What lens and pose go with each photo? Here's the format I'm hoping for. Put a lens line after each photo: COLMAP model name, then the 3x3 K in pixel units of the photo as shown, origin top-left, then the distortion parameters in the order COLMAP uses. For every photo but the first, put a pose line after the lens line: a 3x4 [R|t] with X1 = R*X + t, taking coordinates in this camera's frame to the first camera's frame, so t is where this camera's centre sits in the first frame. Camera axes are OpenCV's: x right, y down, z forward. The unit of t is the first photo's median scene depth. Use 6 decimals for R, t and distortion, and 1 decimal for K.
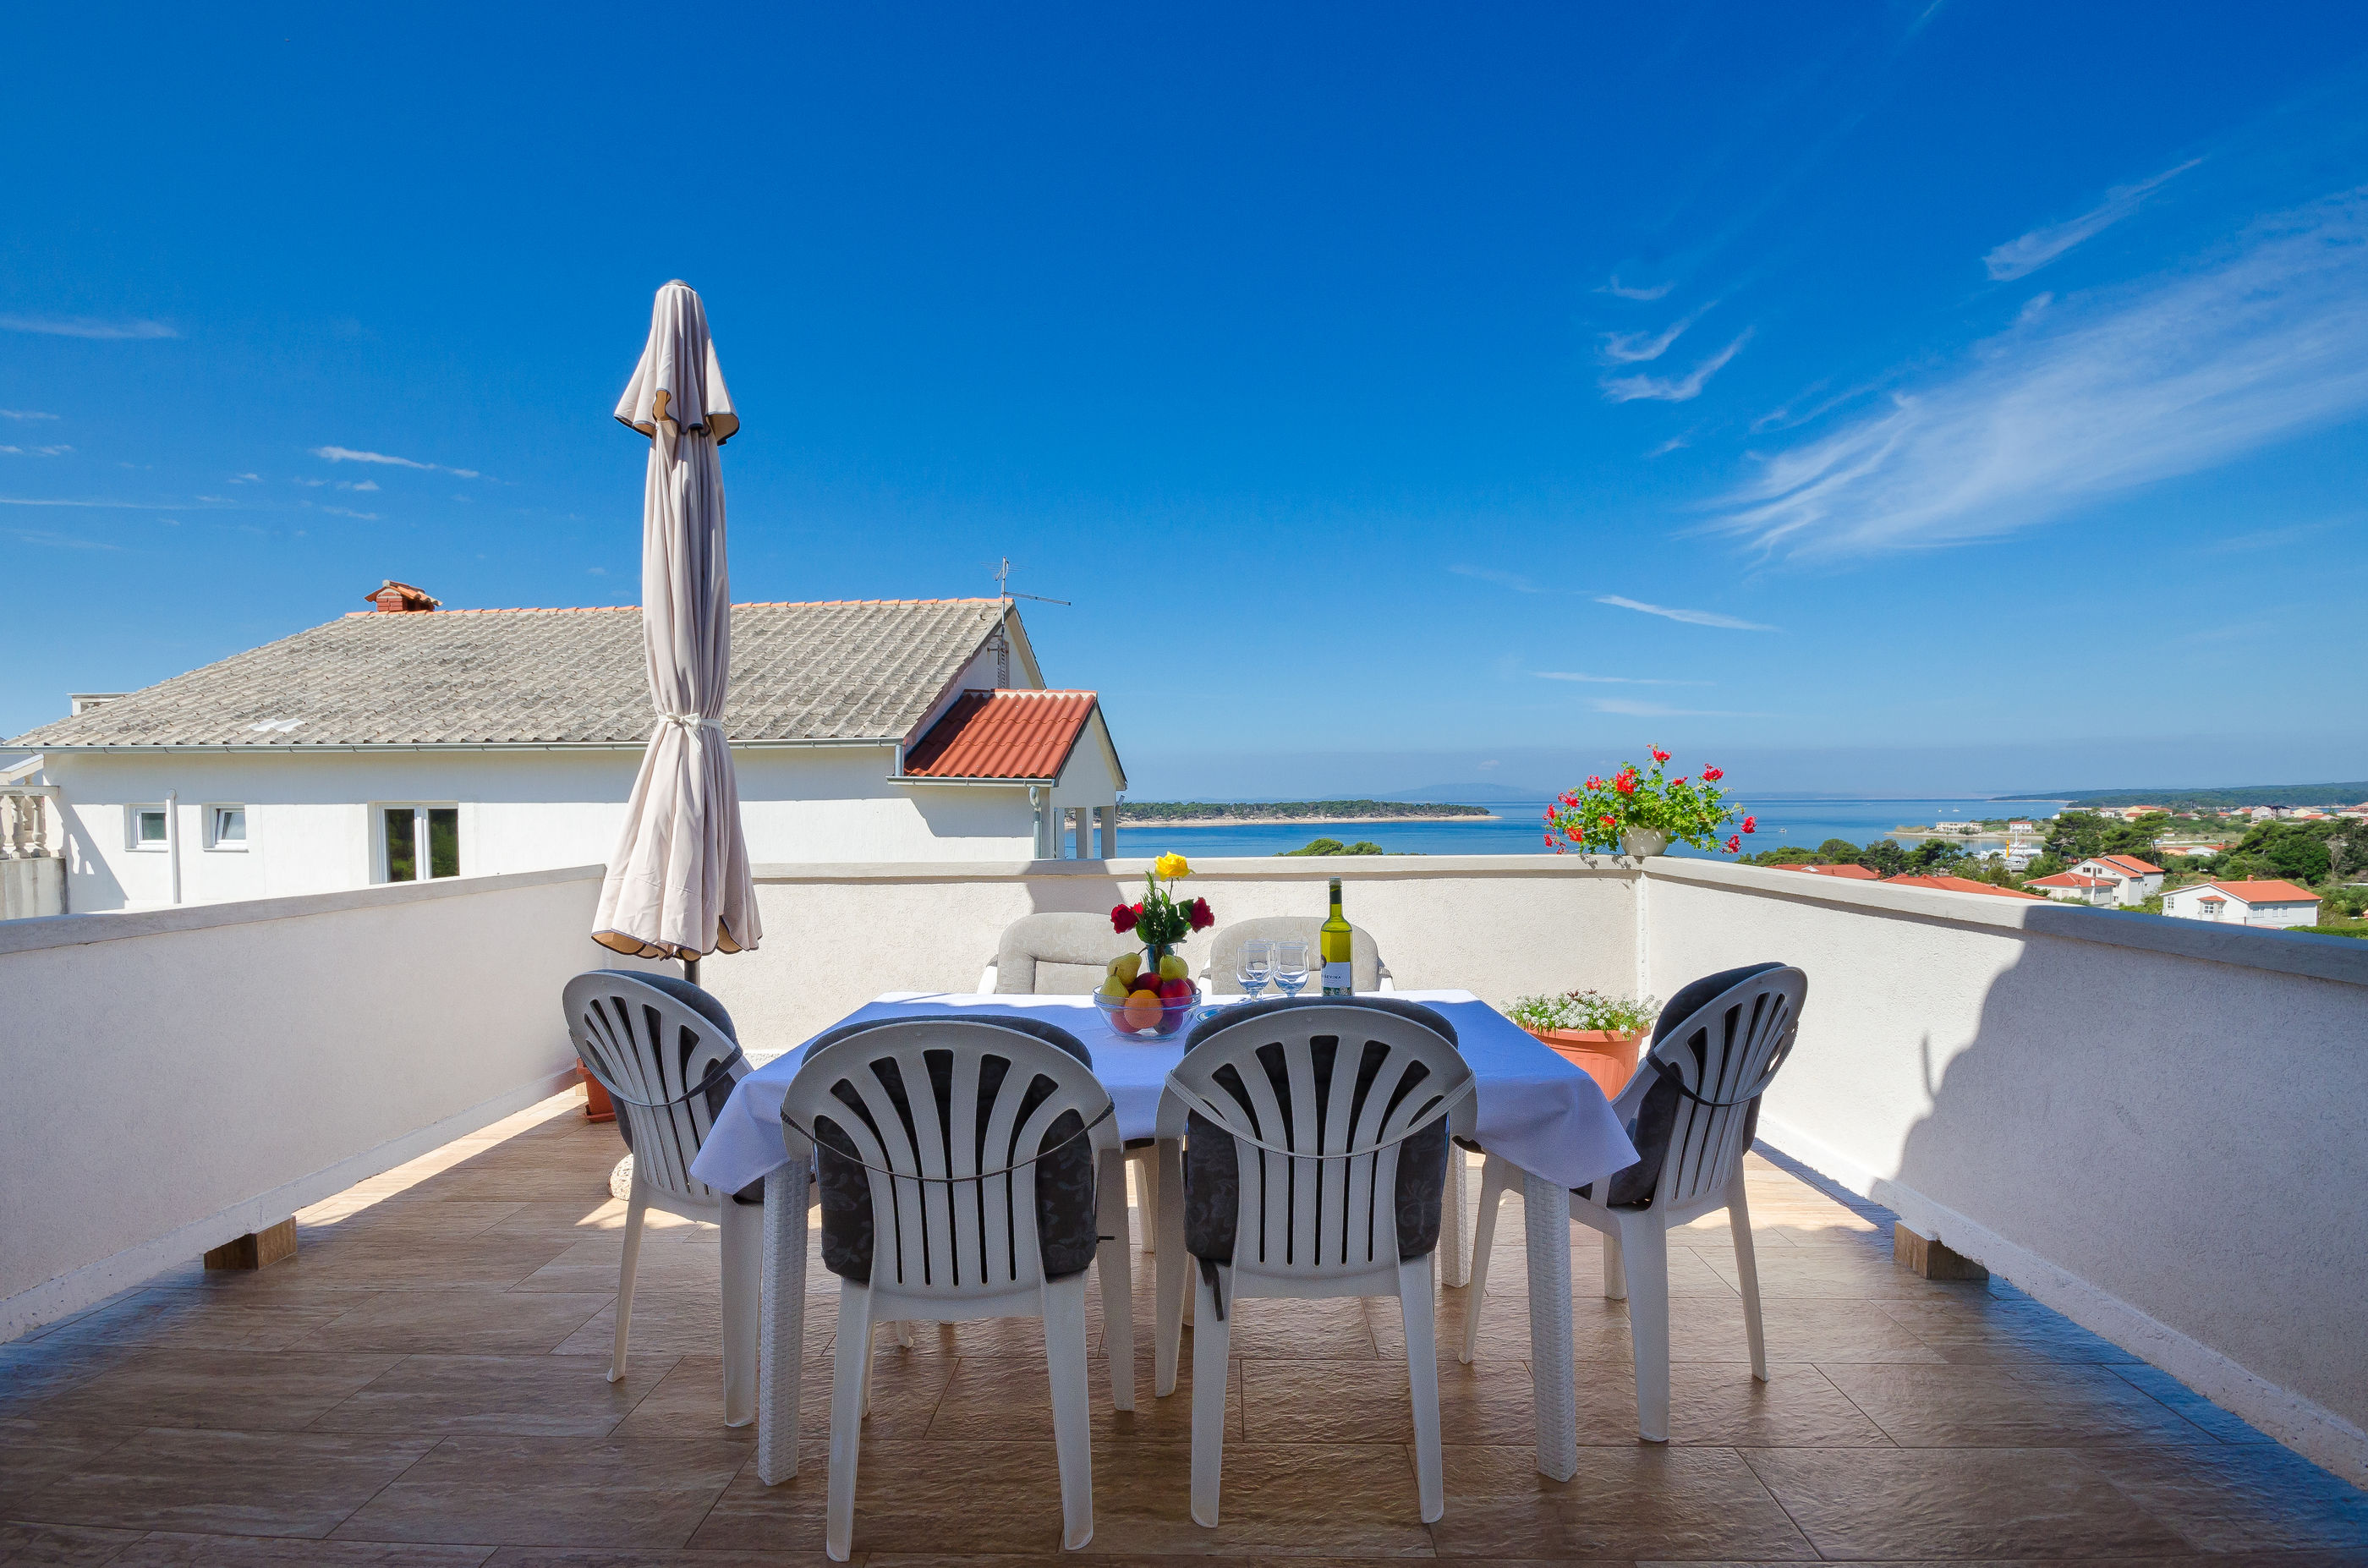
lens RADIAL K [[1058.7, 0, 1142.3], [0, 1058.7, 830.4], [0, 0, 1]] dist [0.001851, -0.002634]
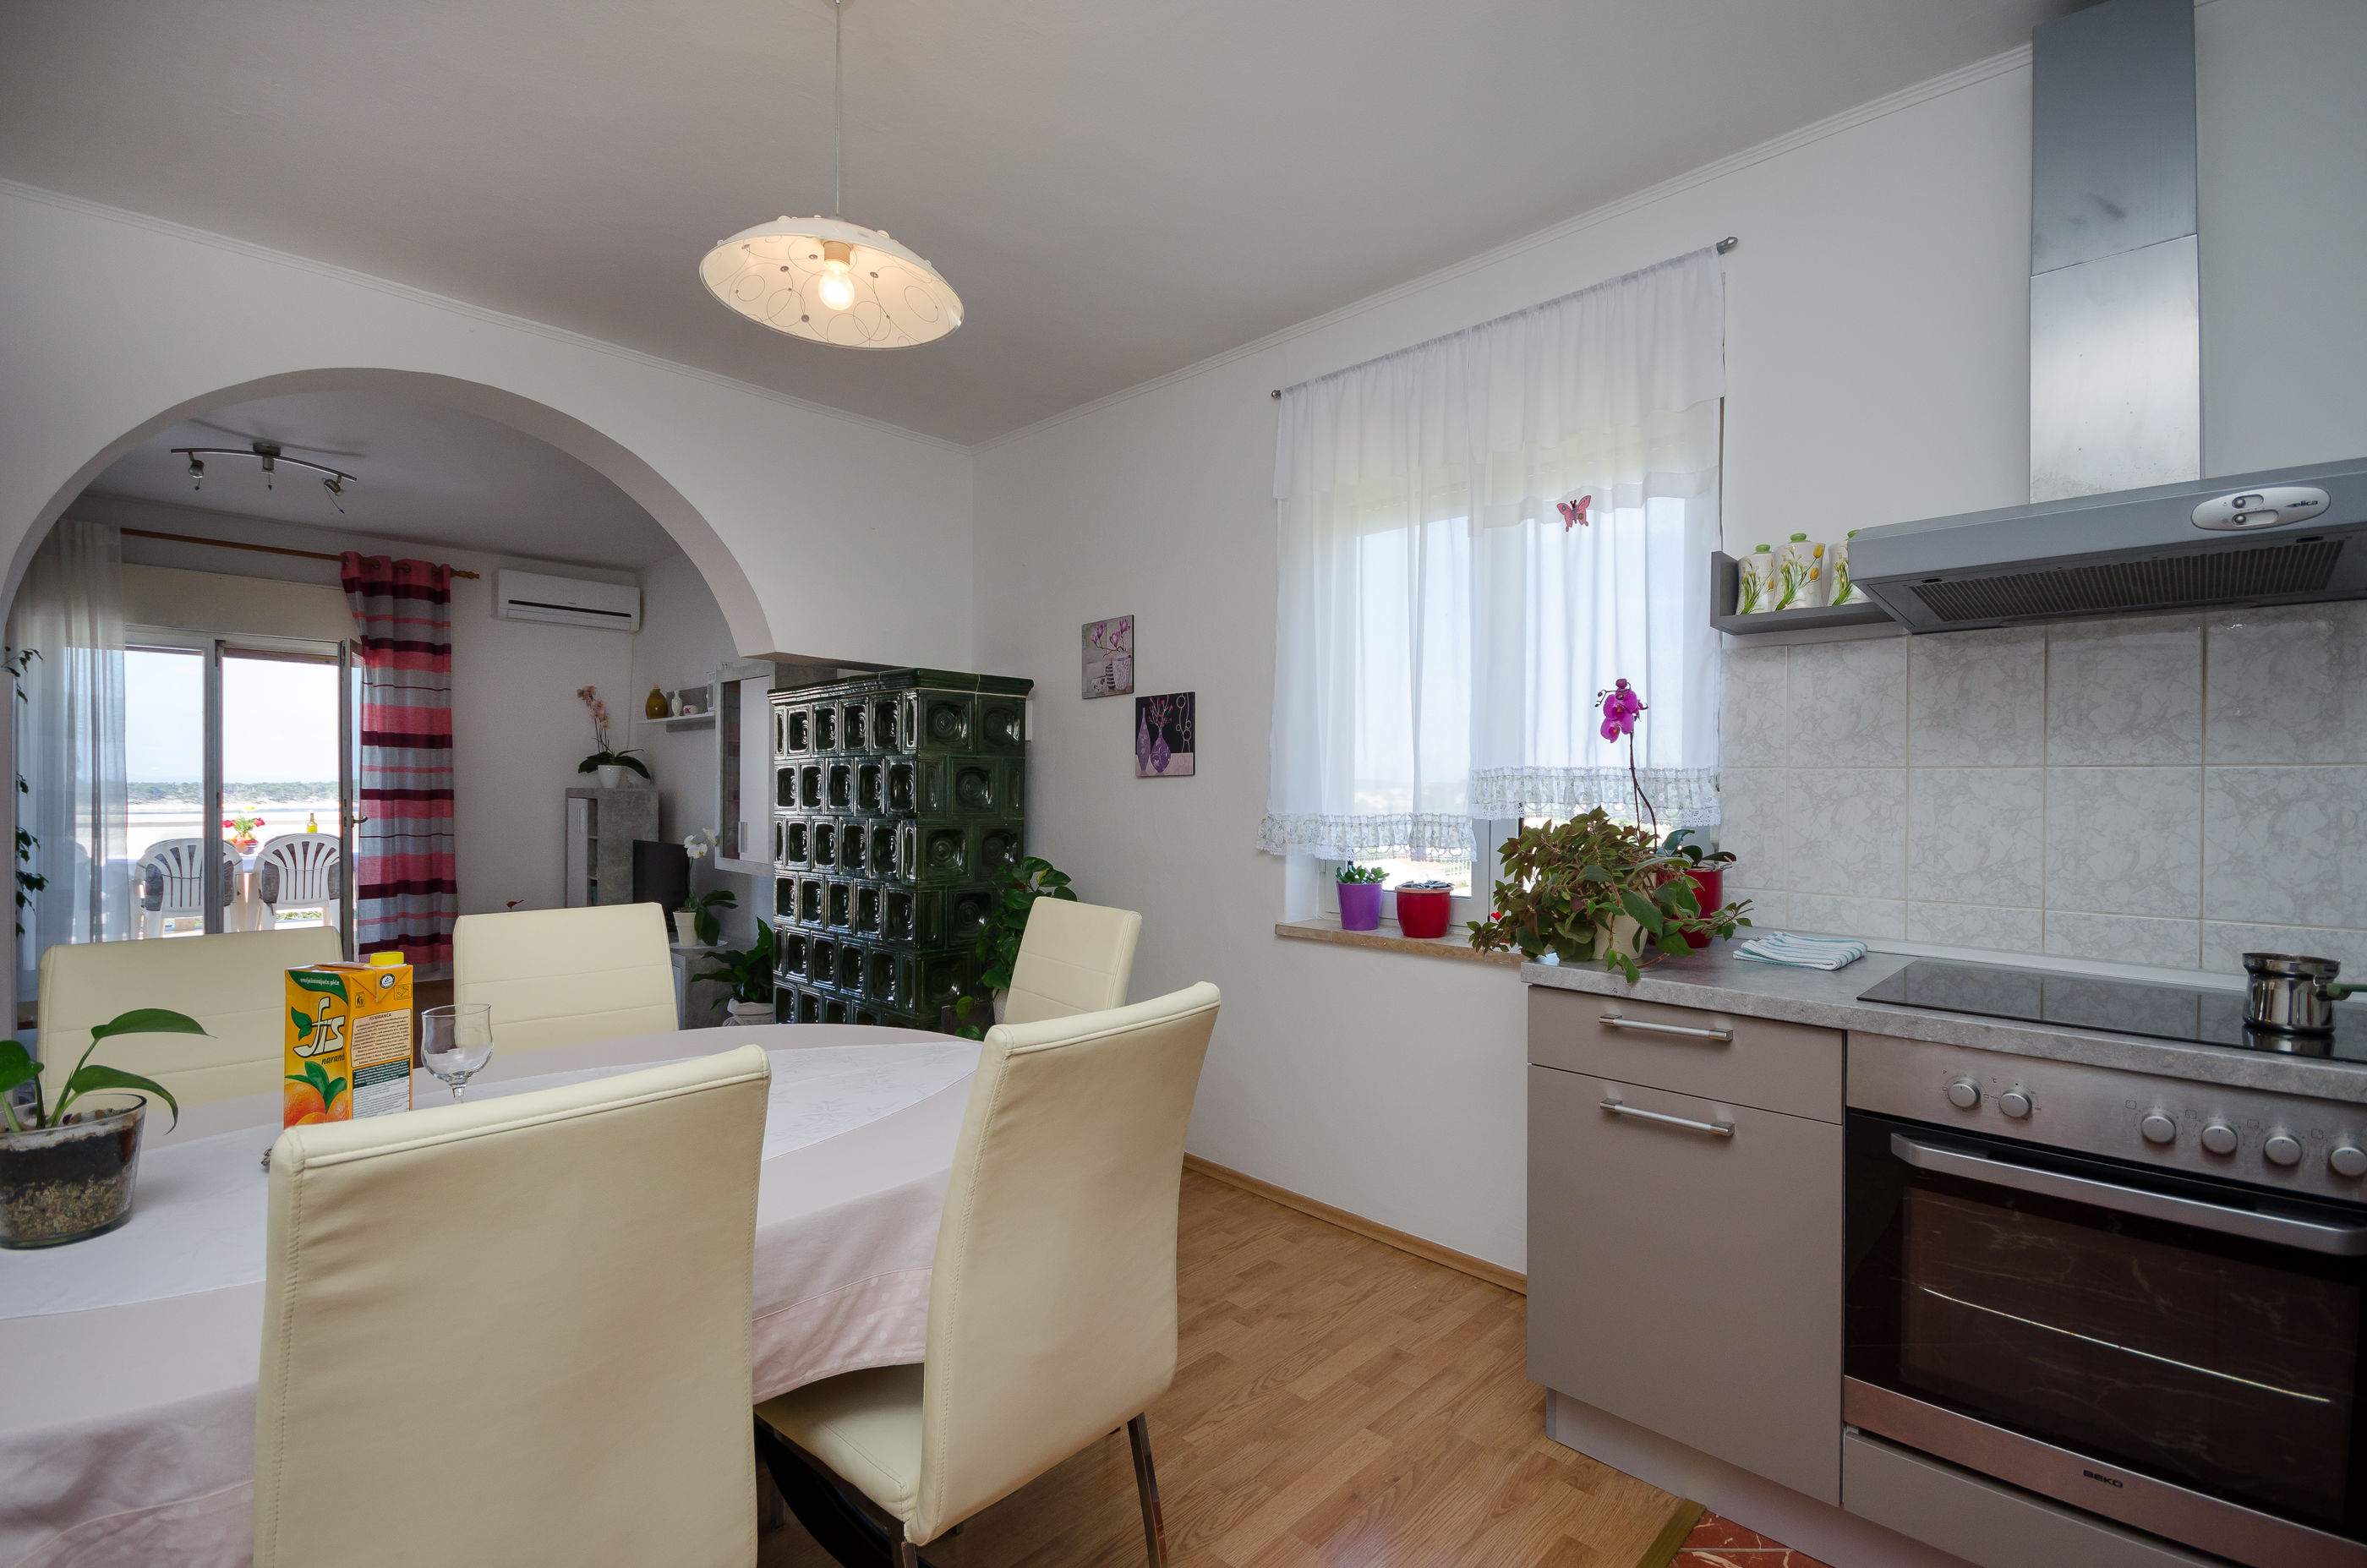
lens RADIAL K [[1058.2, 0, 1150.9], [0, 1058.2, 769.7], [0, 0, 1]] dist [0.001851, -0.002634]
pose [[0.677788, 0.020046, 0.734984, -0.499200], [0.013676, 0.999112, -0.039862, 0.087242], [-0.735130, 0.037069, 0.676912, -3.322112]]
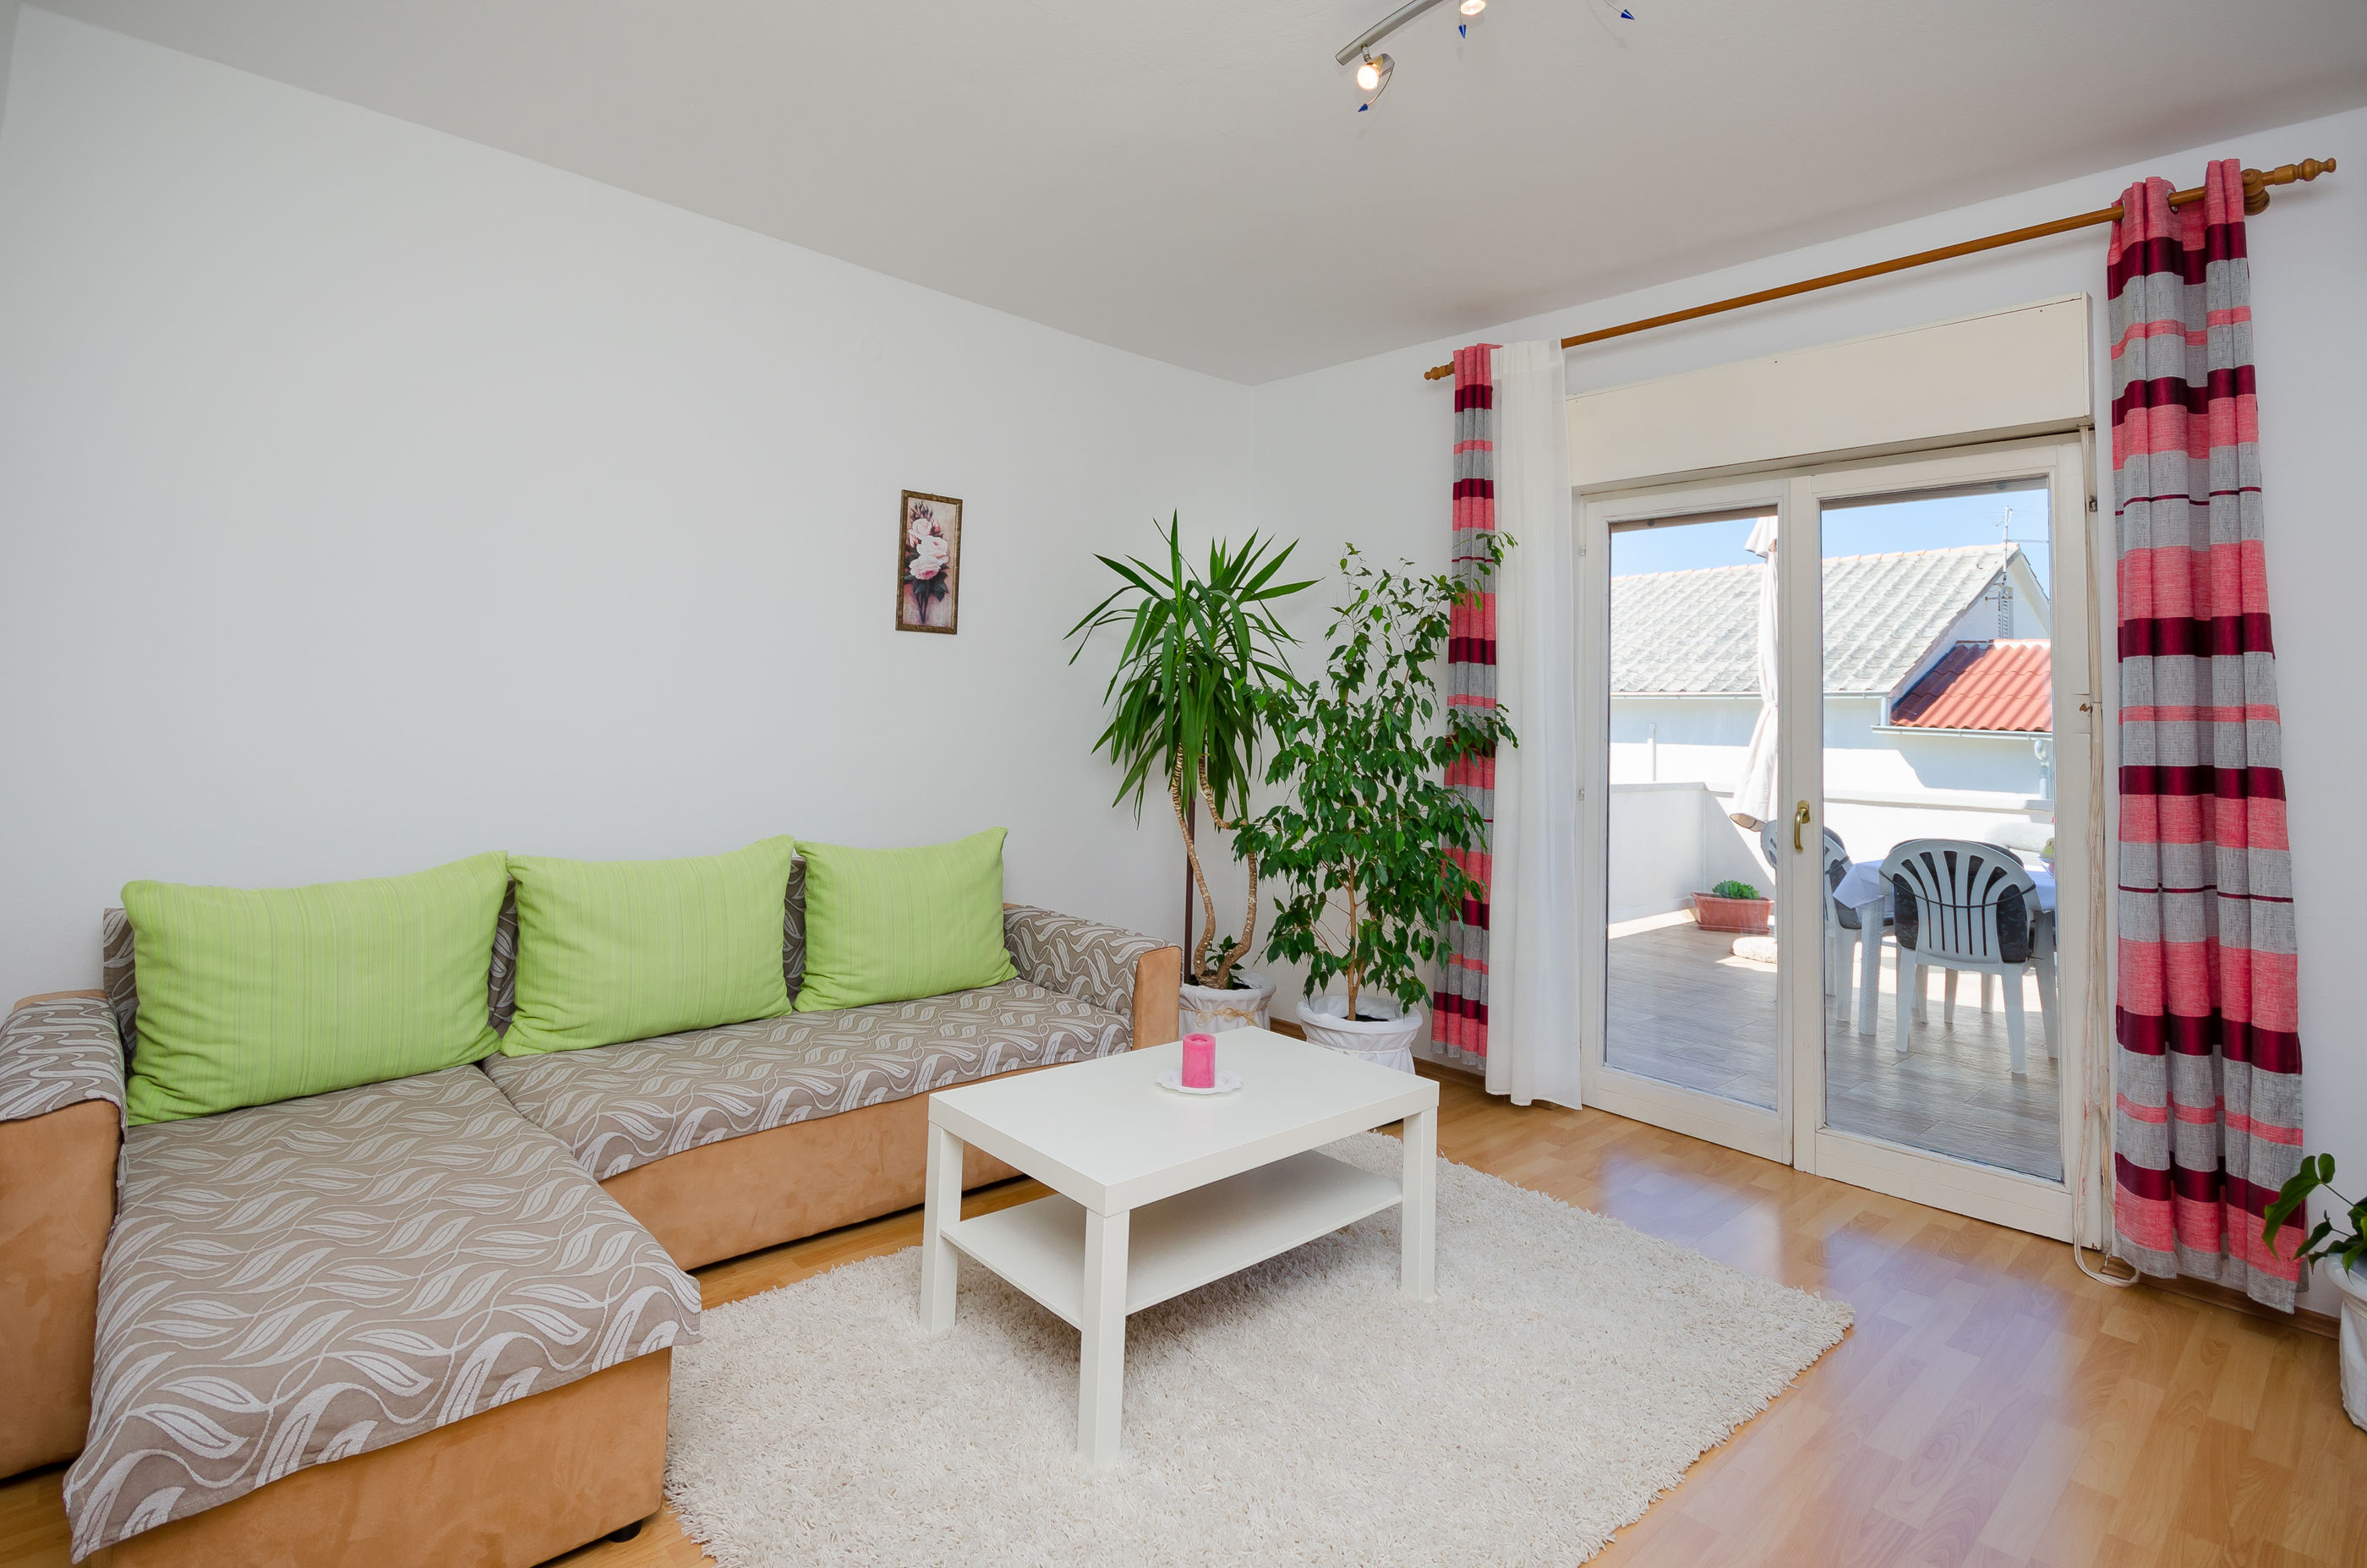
lens RADIAL K [[1145.7, 0, 1189.8], [0, 1145.7, 649.7], [0, 0, 1]] dist [-0.008669, -0.003745]
pose [[0.727351, -0.015832, -0.686083, 0.257876], [-0.058019, 0.994736, -0.084463, 0.043573], [0.683809, 0.101240, 0.722604, -1.605616]]
